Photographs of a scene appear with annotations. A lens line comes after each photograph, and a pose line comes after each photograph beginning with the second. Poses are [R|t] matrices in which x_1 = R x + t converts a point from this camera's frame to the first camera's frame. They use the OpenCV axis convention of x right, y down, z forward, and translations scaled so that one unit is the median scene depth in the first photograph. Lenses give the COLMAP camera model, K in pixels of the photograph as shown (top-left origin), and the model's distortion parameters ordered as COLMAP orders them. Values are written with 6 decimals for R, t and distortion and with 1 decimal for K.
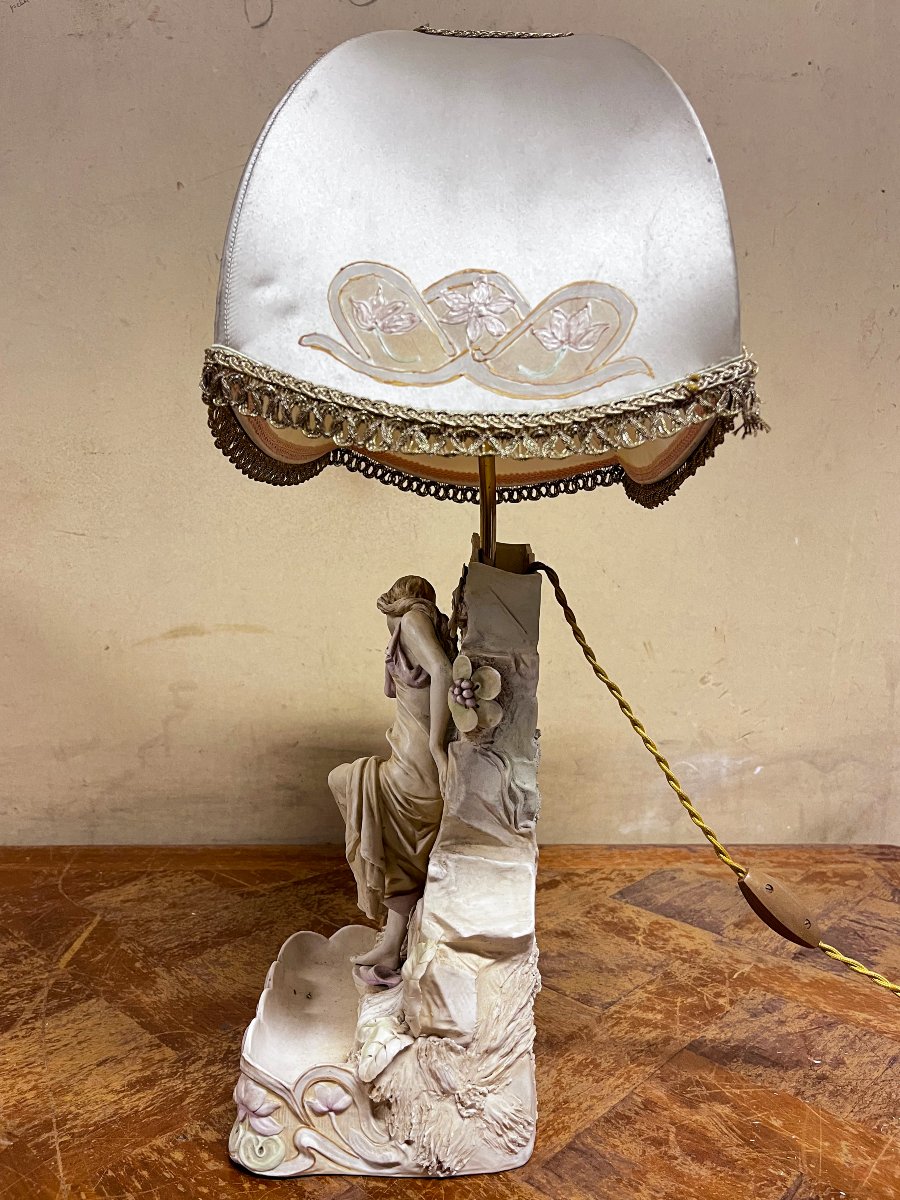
lens RADIAL K [[917.4, 0, 448.4], [0, 917.4, 600.4], [0, 0, 1]] dist [0.081840, -0.069266]
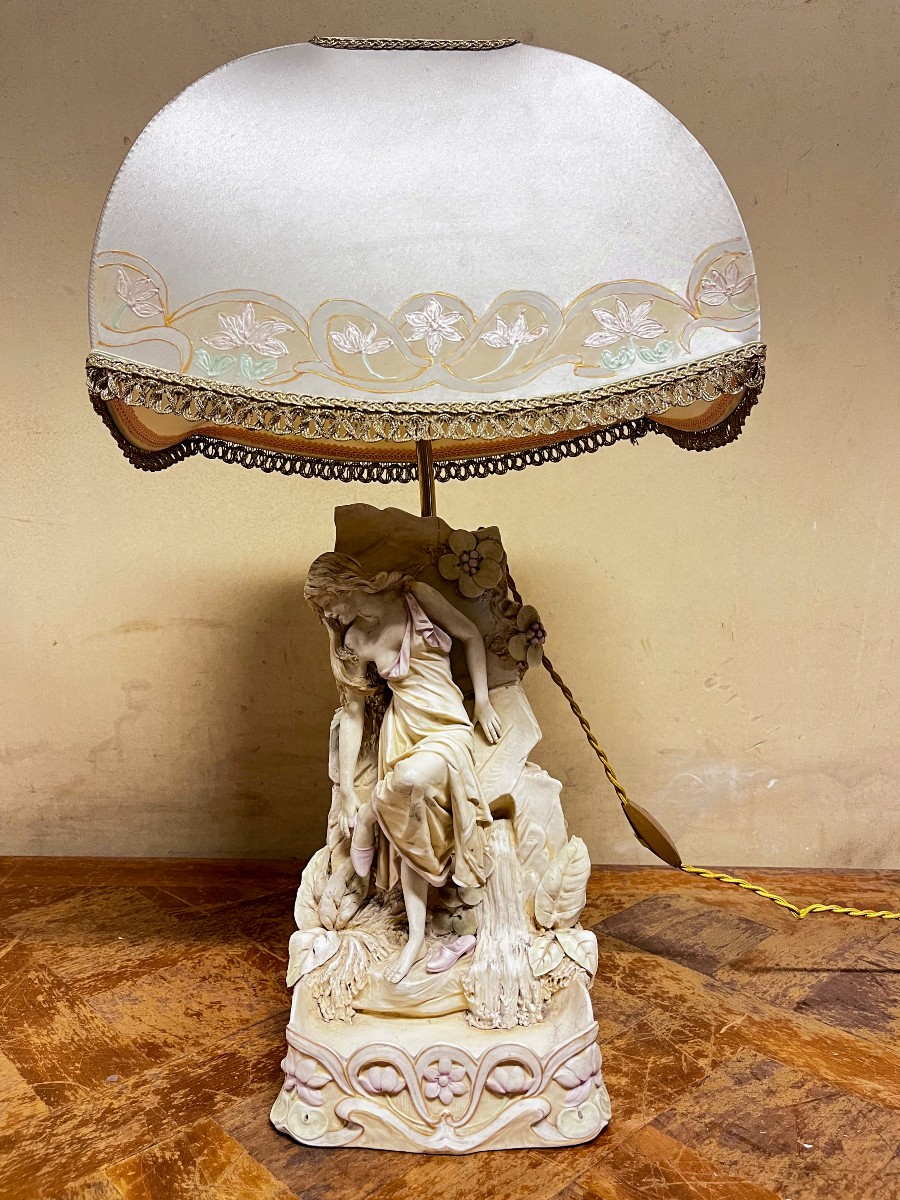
lens RADIAL K [[917.4, 0, 441.1], [0, 917.4, 596.3], [0, 0, 1]] dist [0.081840, -0.069266]
pose [[0.998193, 0.001548, -0.060067, 0.076740], [-0.001673, 0.999997, -0.002022, 0.005619], [0.060063, 0.002119, 0.998192, 0.097864]]
